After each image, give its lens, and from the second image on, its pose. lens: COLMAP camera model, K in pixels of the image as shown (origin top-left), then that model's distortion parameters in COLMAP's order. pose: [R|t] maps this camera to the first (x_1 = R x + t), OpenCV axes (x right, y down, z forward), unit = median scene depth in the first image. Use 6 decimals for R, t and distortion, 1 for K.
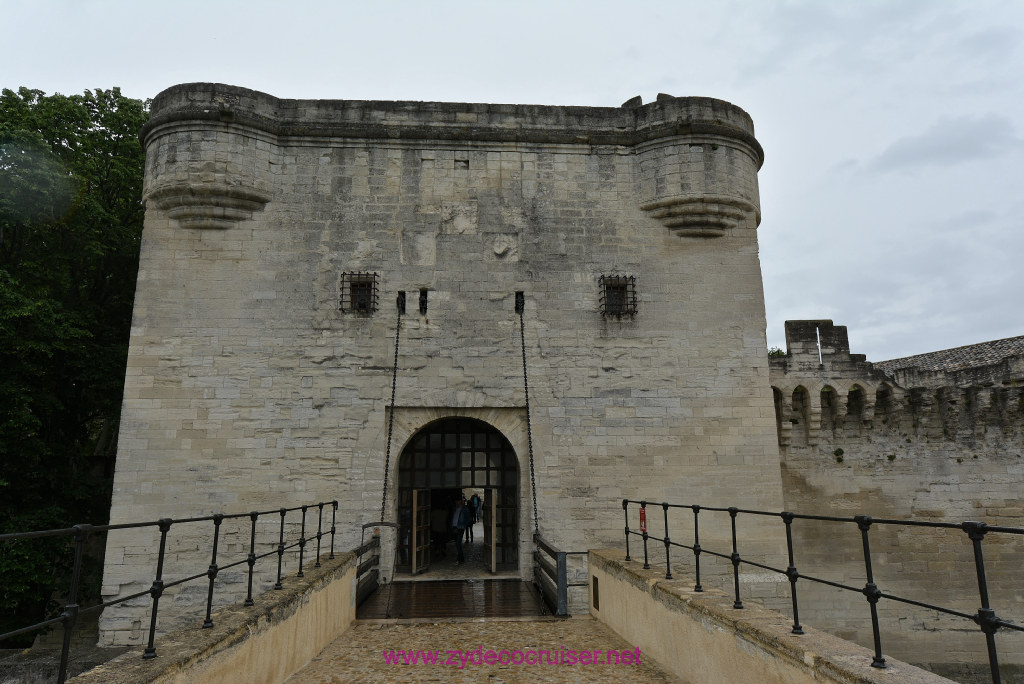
lens RADIAL K [[654.0, 0, 512.0], [0, 654.0, 342.0], [0, 0, 1]] dist [-0.001814, 0.005148]
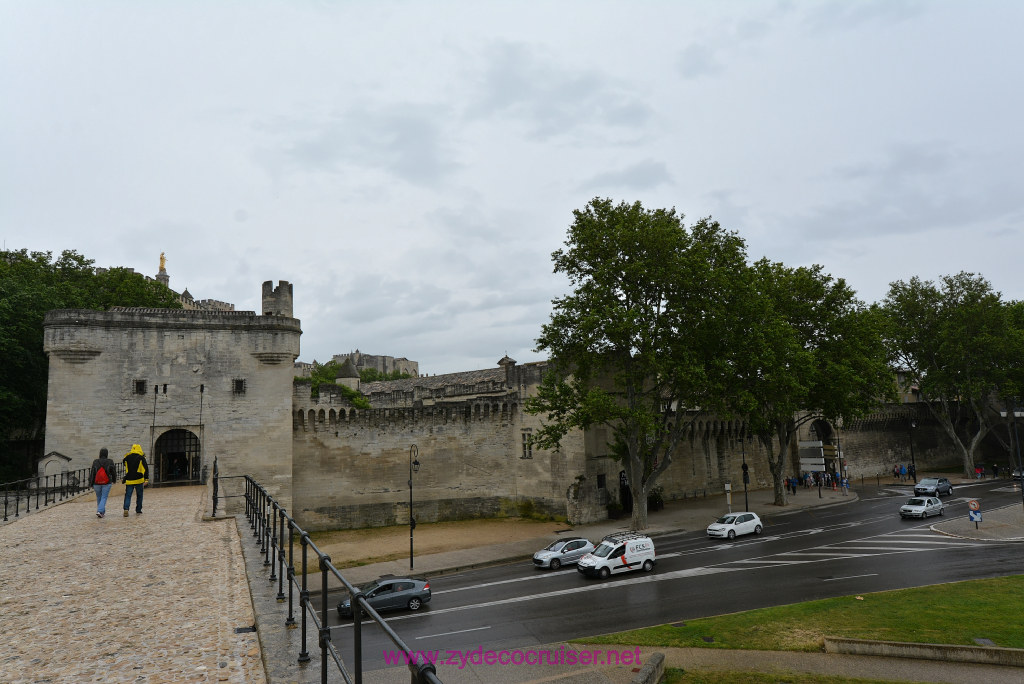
lens RADIAL K [[654.0, 0, 512.0], [0, 654.0, 342.0], [0, 0, 1]] dist [-0.001814, 0.005148]
pose [[0.941710, 0.014329, 0.336120, 0.328984], [-0.039826, 0.996815, 0.069086, -0.522829], [-0.334060, -0.078445, 0.939282, -2.174981]]
